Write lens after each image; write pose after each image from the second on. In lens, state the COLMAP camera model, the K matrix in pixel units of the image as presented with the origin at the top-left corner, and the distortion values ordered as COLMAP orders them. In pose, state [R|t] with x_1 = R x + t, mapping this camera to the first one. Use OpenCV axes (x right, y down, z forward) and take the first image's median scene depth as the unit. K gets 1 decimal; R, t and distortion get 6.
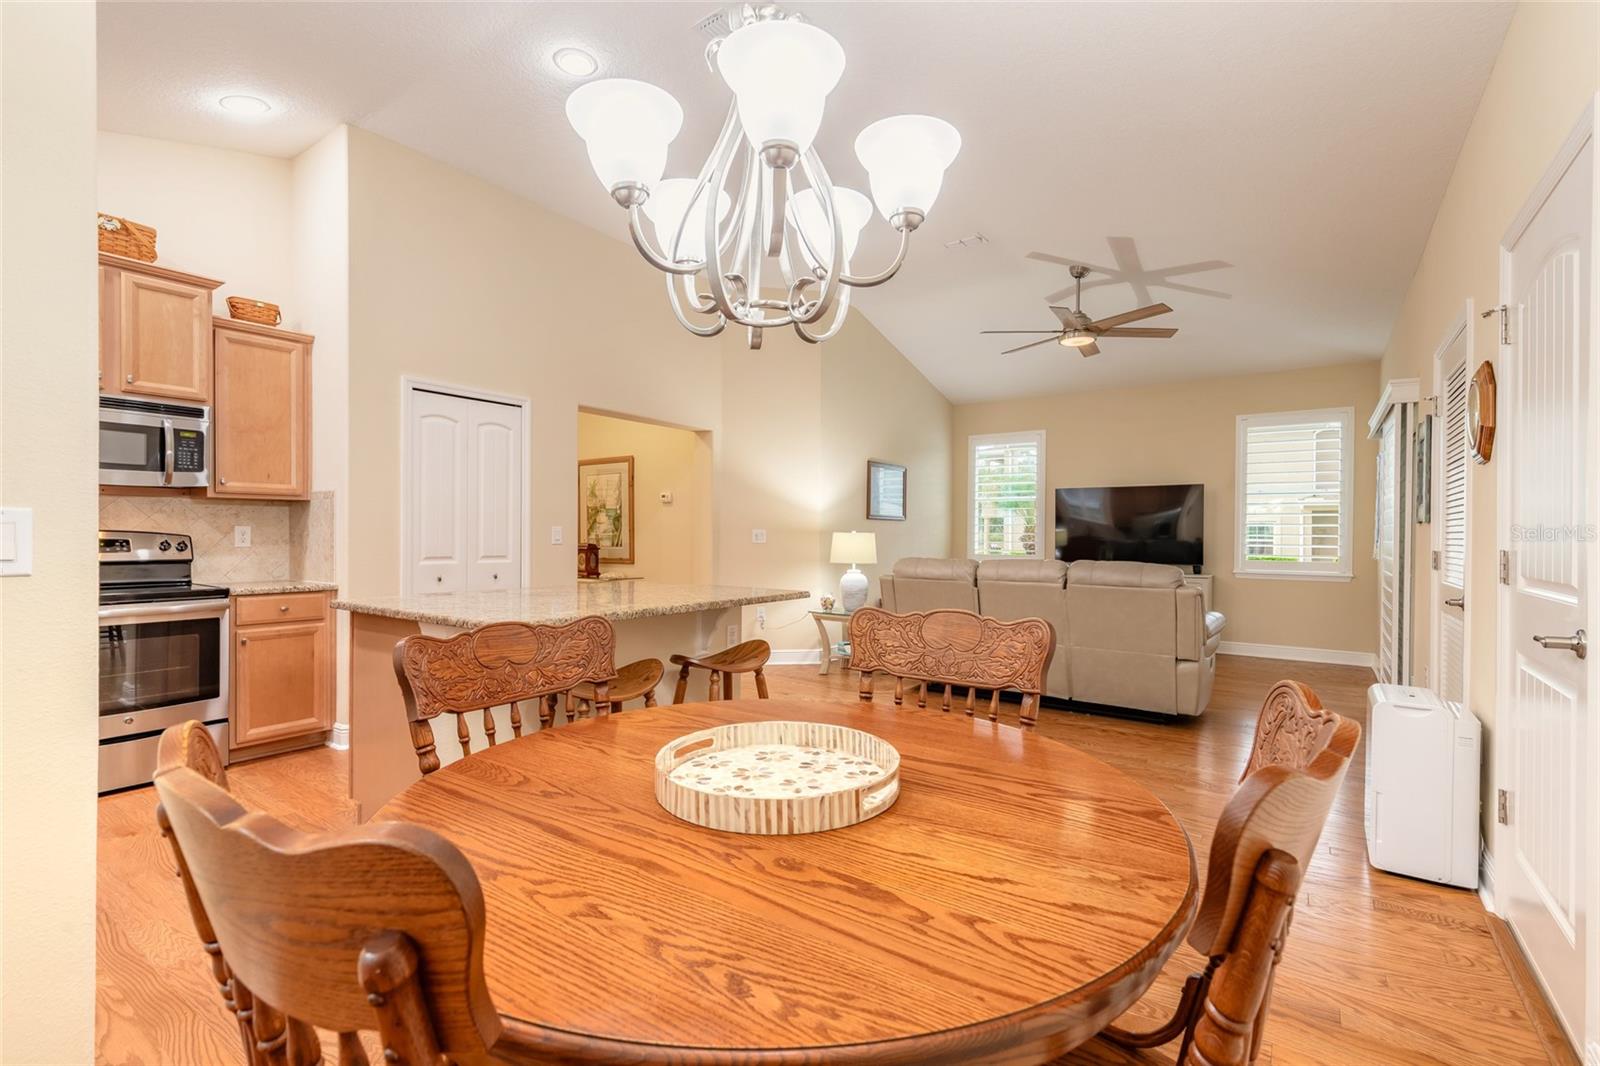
lens RADIAL K [[724.5, 0, 796.0], [0, 724.5, 536.3], [0, 0, 1]] dist [0.010830, -0.002117]
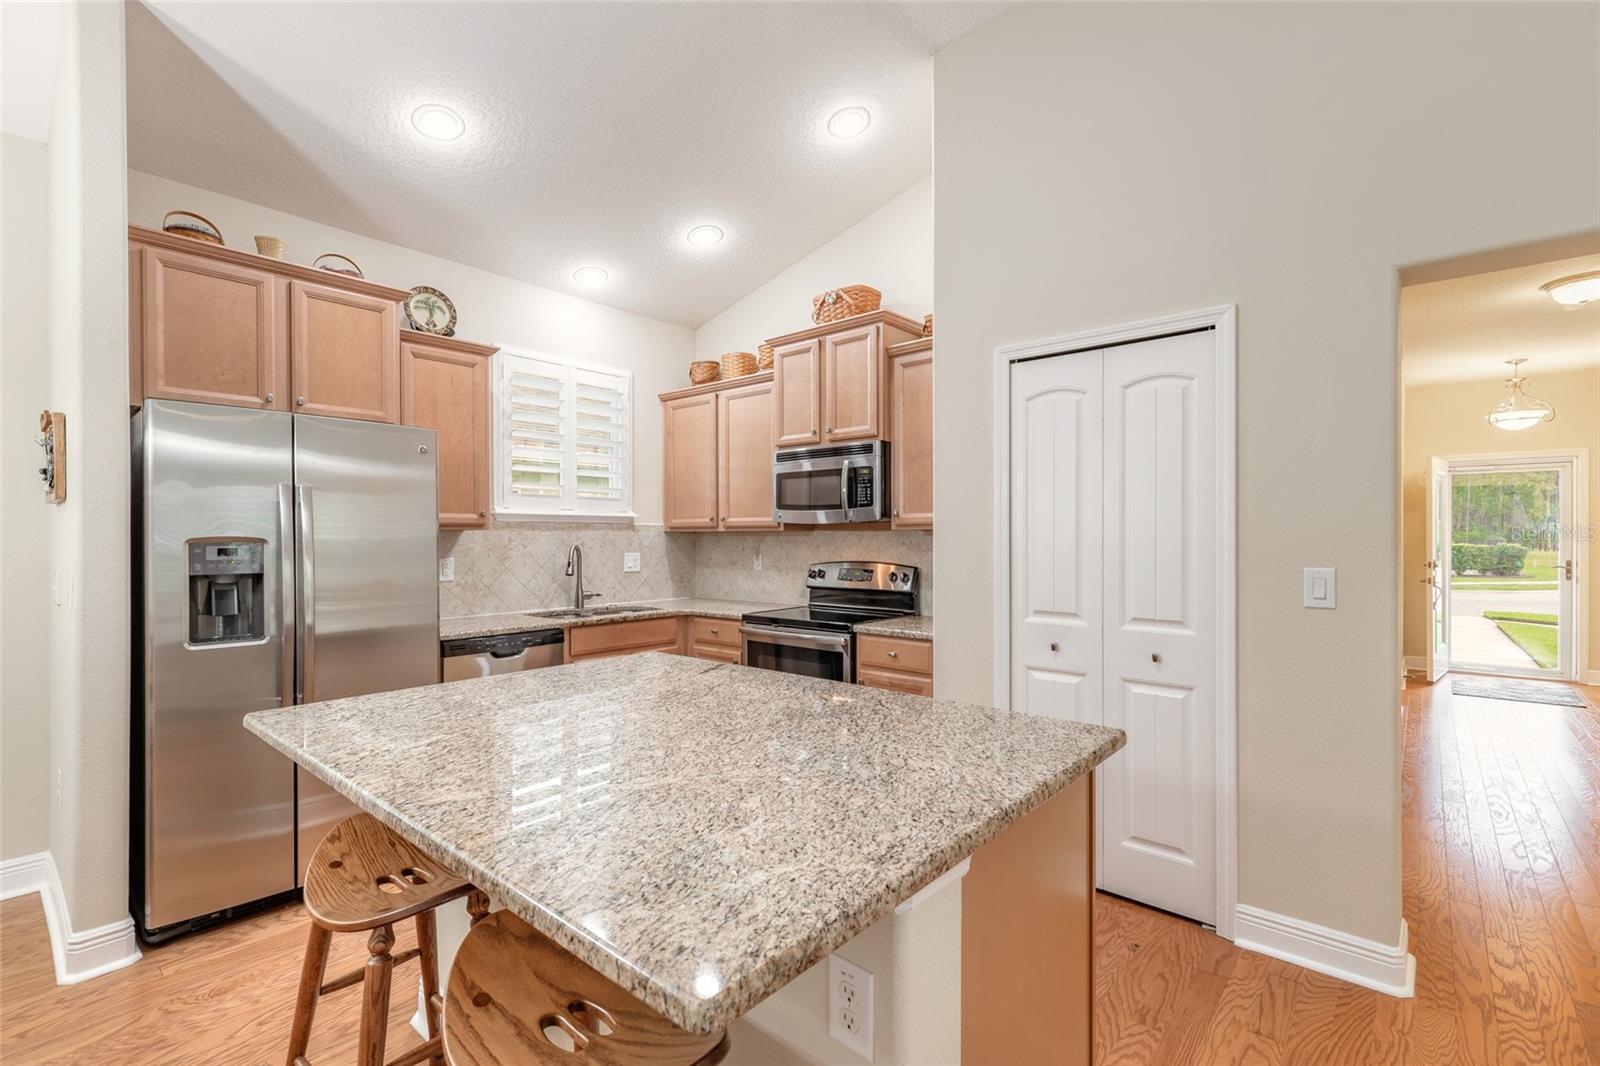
lens RADIAL K [[724.5, 0, 791.8], [0, 724.5, 536.1], [0, 0, 1]] dist [0.010830, -0.002117]
pose [[-0.105158, -0.006504, -0.994434, 0.165850], [-0.001681, 0.999978, -0.006363, -0.033783], [0.994454, 0.001002, -0.105167, 0.838164]]
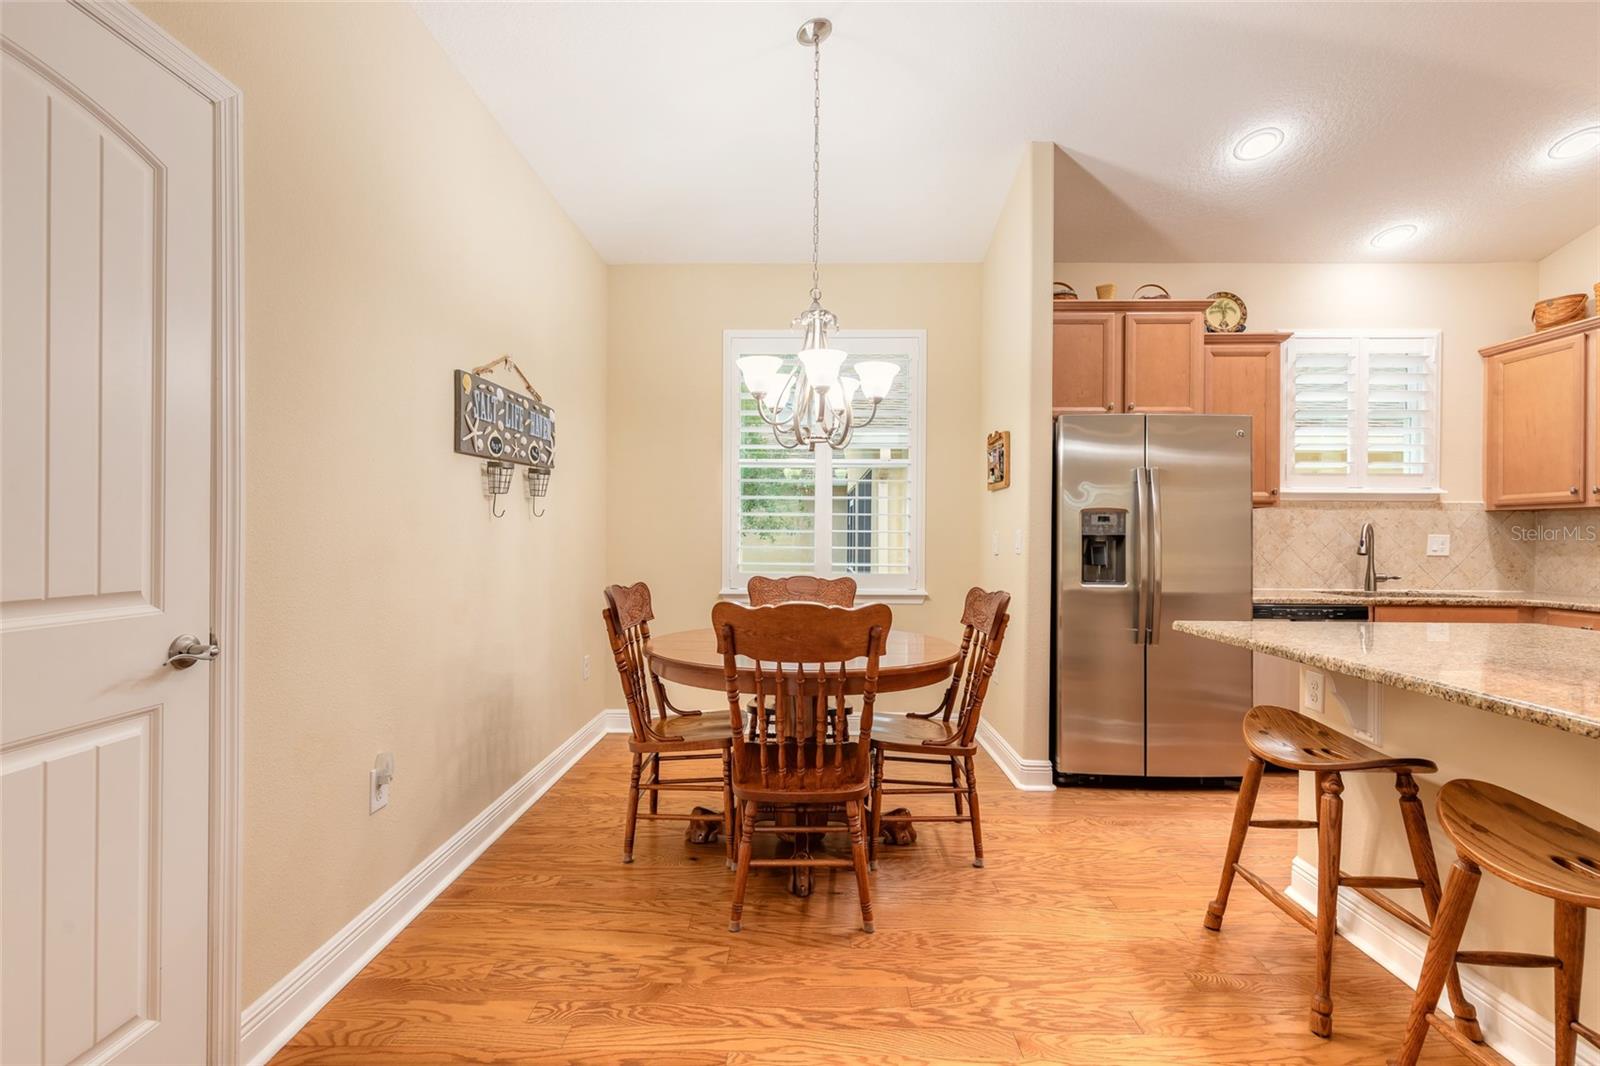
lens RADIAL K [[724.5, 0, 794.9], [0, 724.5, 538.6], [0, 0, 1]] dist [0.010830, -0.002117]
pose [[-0.823748, -0.008787, -0.566888, 0.366929], [-0.012781, 0.999914, 0.003072, -0.001565], [0.566812, 0.009776, -0.823789, 0.800020]]
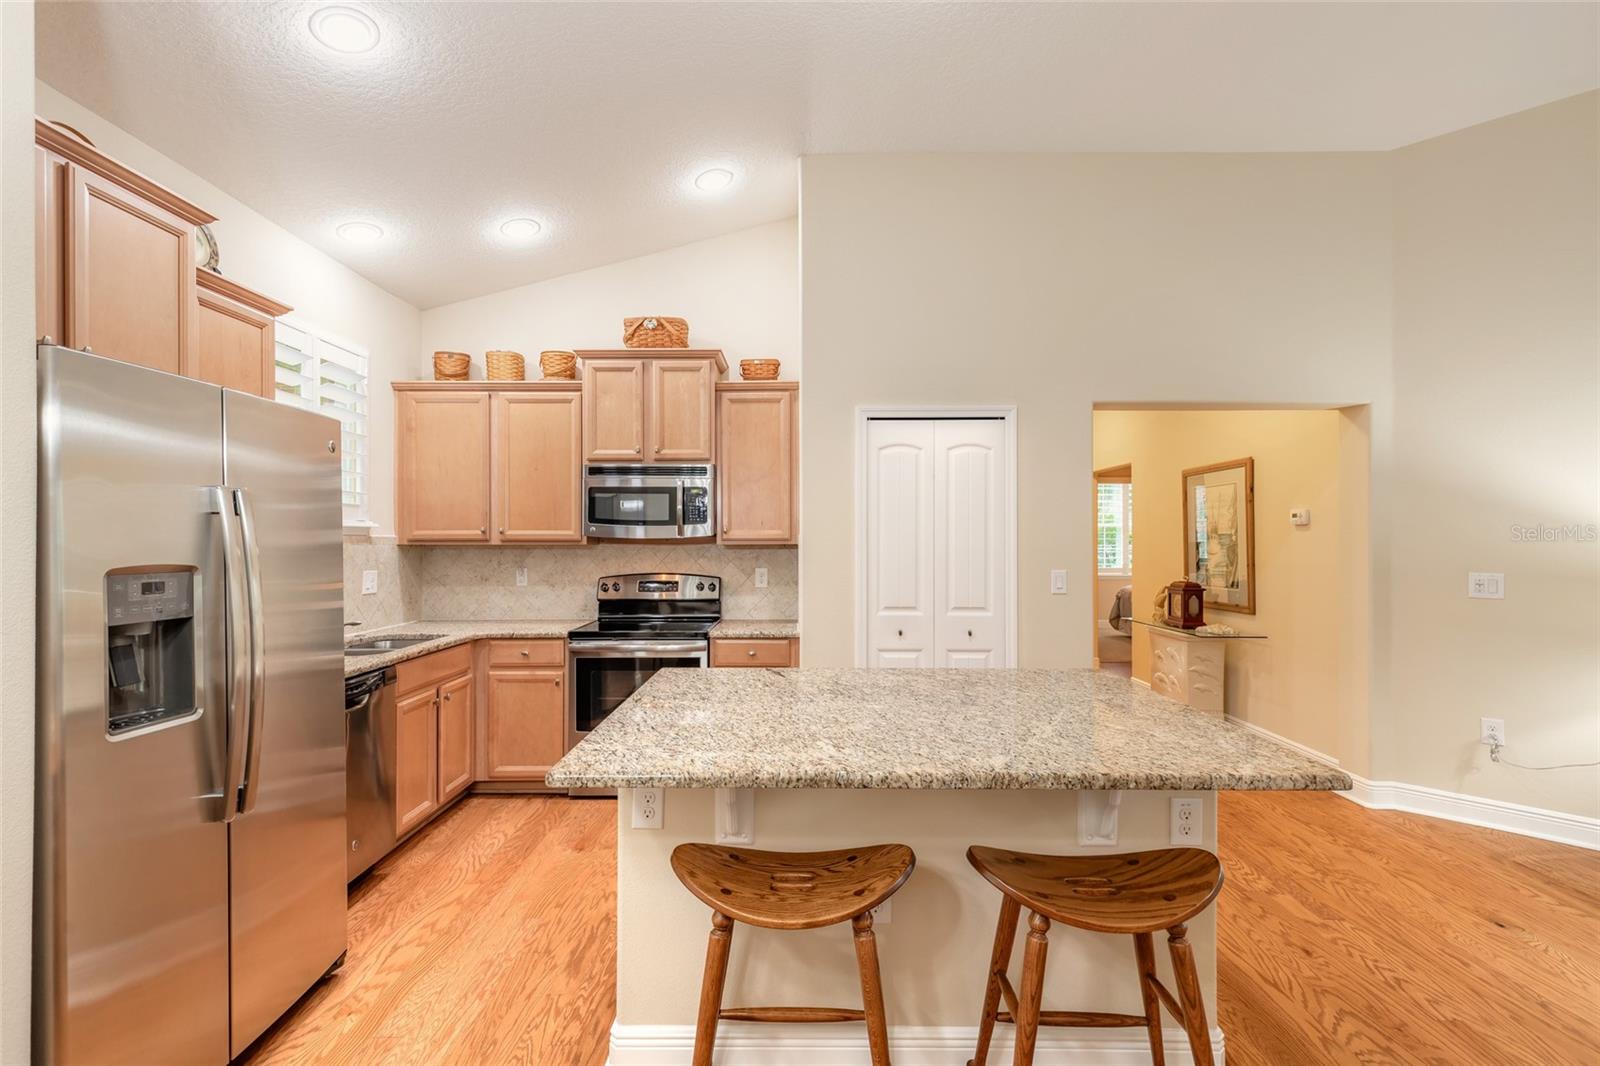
lens RADIAL K [[724.5, 0, 798.5], [0, 724.5, 534.0], [0, 0, 1]] dist [0.010830, -0.002117]
pose [[0.572854, -0.014330, -0.819532, 0.150264], [0.002144, 0.999870, -0.015984, -0.045153], [0.819654, 0.007399, 0.572811, 0.404080]]
